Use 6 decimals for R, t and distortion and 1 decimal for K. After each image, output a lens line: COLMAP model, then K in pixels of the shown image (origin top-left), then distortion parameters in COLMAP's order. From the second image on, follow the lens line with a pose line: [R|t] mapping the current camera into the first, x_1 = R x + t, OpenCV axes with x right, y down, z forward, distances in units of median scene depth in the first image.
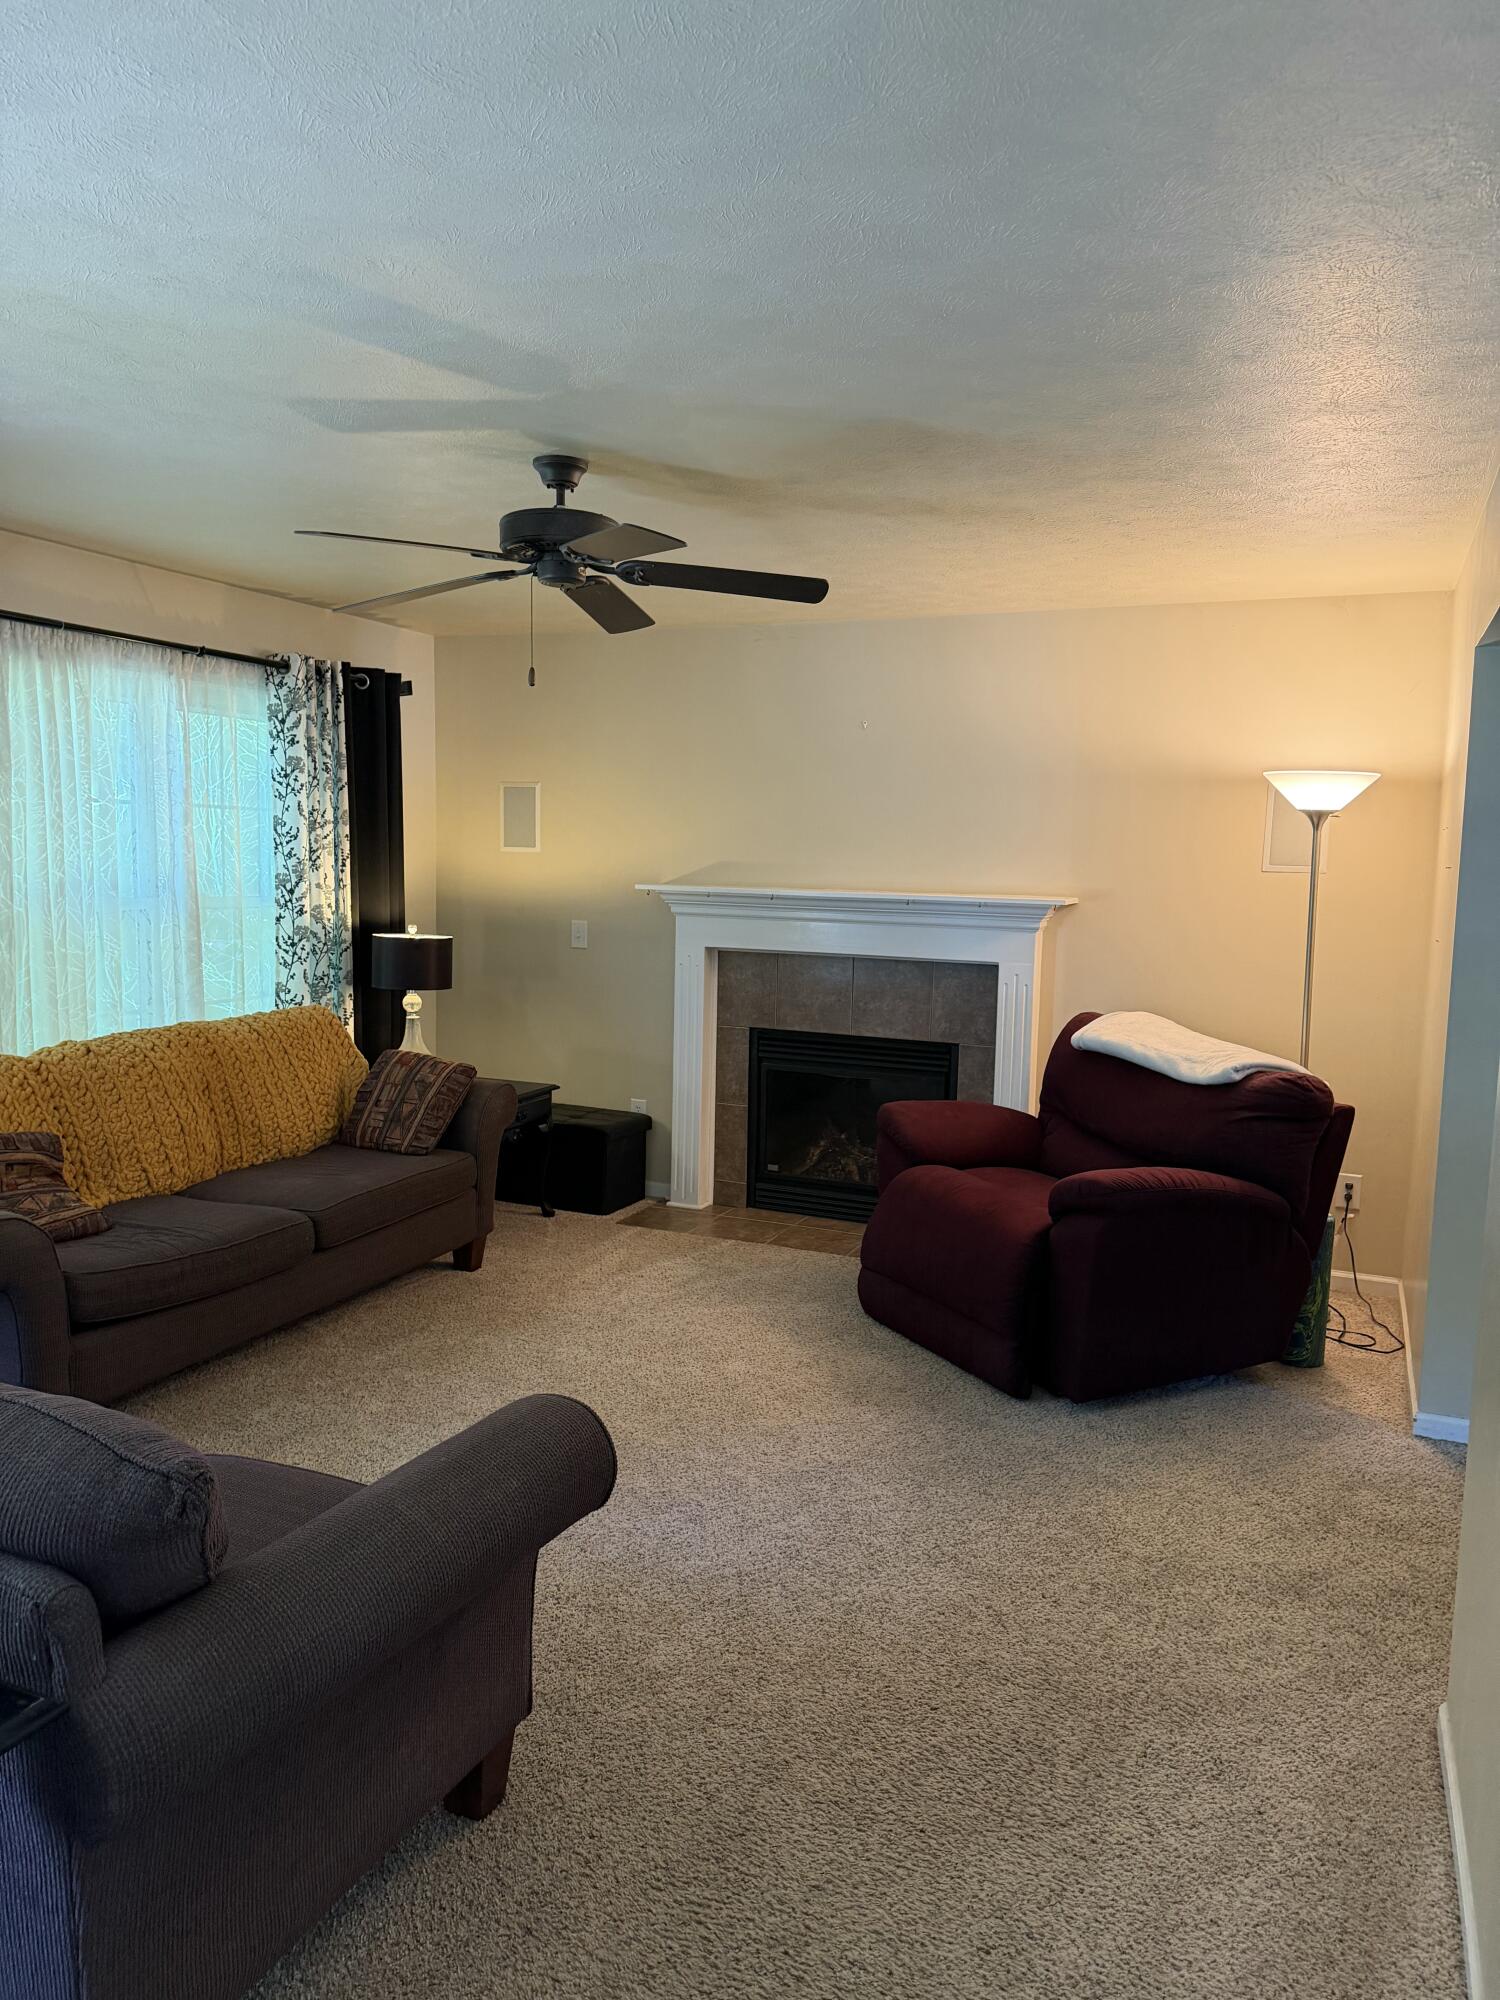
lens RADIAL K [[1397.2, 0, 750.0], [0, 1397.2, 1000.0], [0, 0, 1]] dist [0.143449, -0.203094]
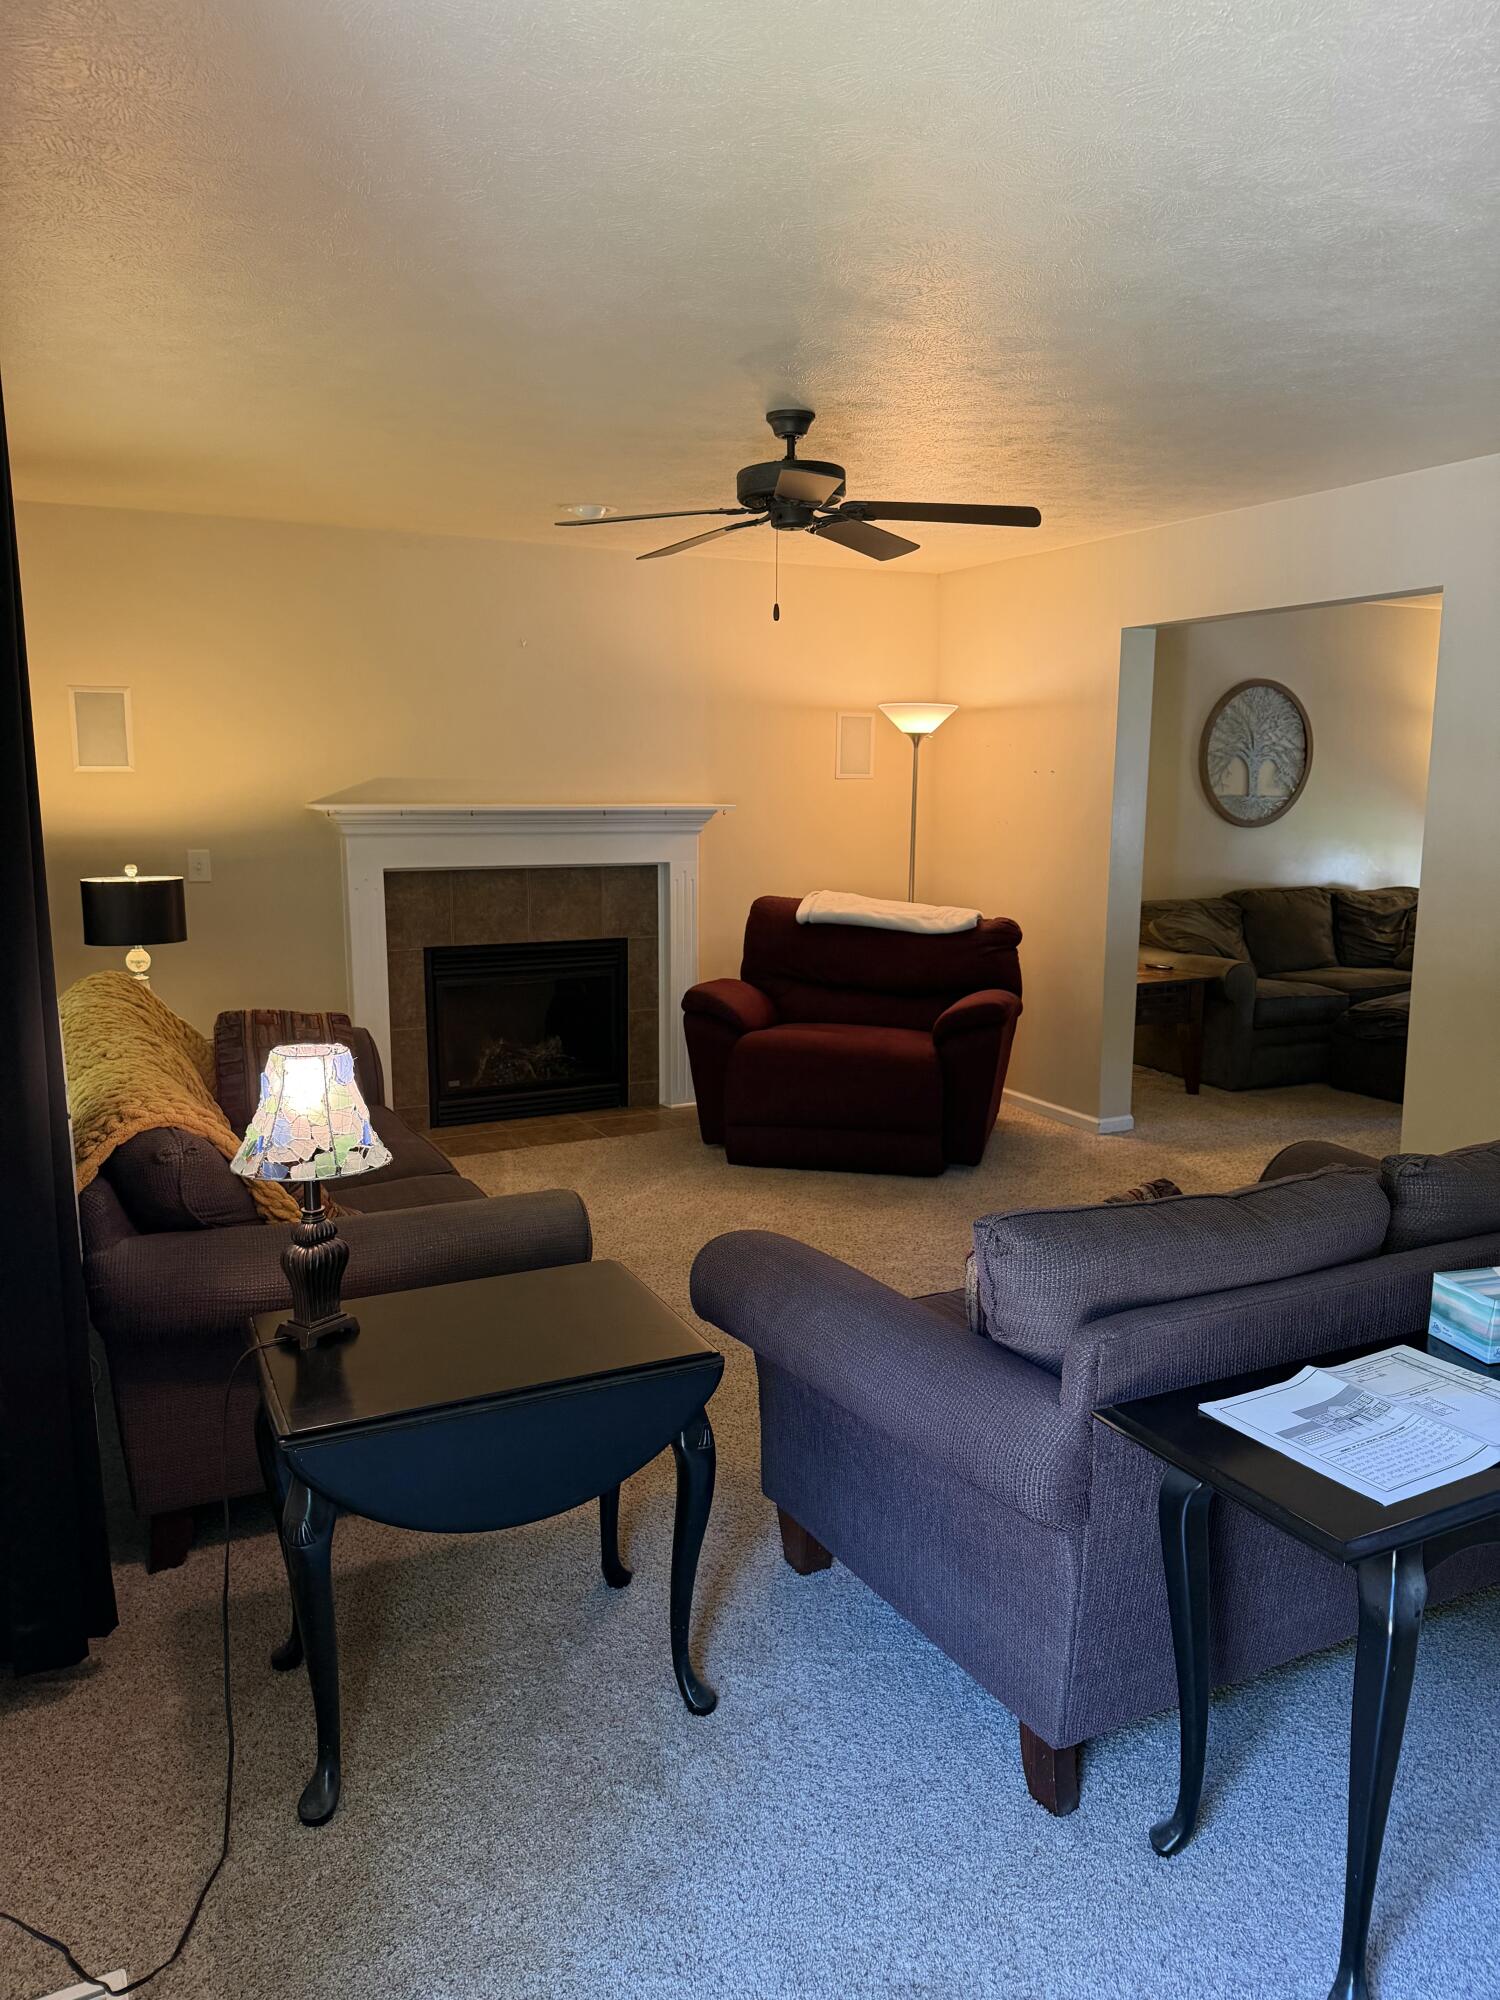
lens RADIAL K [[1404.7, 0, 750.0], [0, 1404.7, 1000.0], [0, 0, 1]] dist [0.179122, -0.358220]
pose [[0.643458, -0.142952, 0.752015, -0.642431], [0.092392, 0.989729, 0.109084, -0.033469], [-0.759885, -0.000711, 0.650057, 0.185481]]
